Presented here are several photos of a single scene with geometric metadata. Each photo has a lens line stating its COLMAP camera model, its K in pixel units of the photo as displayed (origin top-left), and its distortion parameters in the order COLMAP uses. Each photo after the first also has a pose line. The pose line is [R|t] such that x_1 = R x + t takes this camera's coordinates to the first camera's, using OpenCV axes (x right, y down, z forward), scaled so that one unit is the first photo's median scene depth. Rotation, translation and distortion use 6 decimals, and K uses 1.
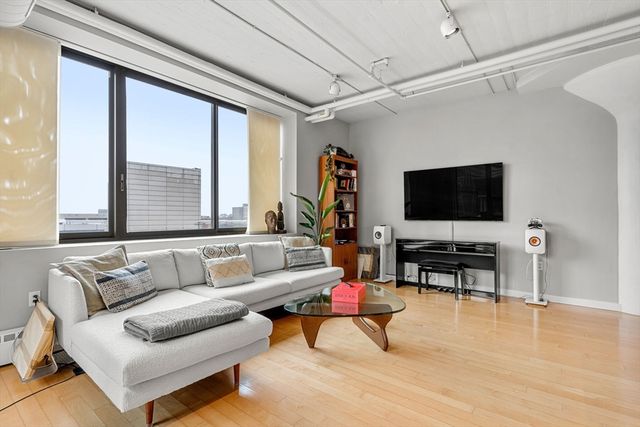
lens RADIAL K [[310.1, 0, 316.9], [0, 310.1, 214.2], [0, 0, 1]] dist [-0.003940, -0.001354]
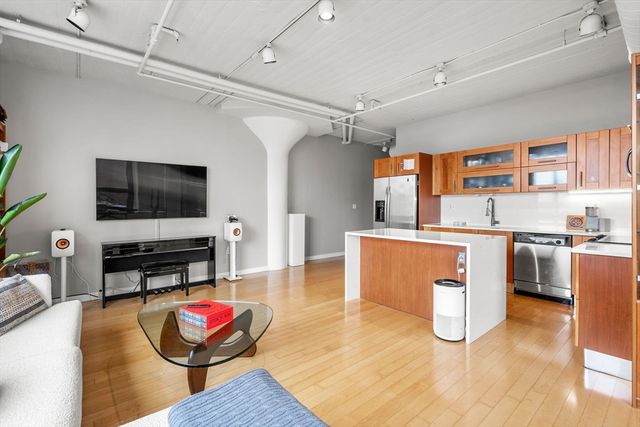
lens RADIAL K [[291.0, 0, 315.2], [0, 291.0, 208.4], [0, 0, 1]] dist [-0.000339, -0.000105]
pose [[0.210384, -0.008583, 0.977581, -0.392818], [-0.000127, 0.999961, 0.008806, -0.021477], [-0.977619, -0.001977, 0.210375, 0.377554]]
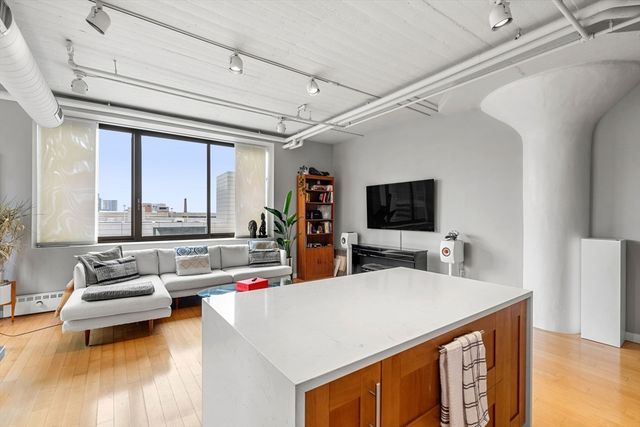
lens RADIAL K [[291.0, 0, 316.4], [0, 291.0, 213.8], [0, 0, 1]] dist [-0.000339, -0.000105]
pose [[0.958680, 0.000357, -0.284488, 0.507003], [0.000374, 0.999997, 0.002518, -0.046195], [0.284488, -0.002521, 0.958676, -0.113954]]
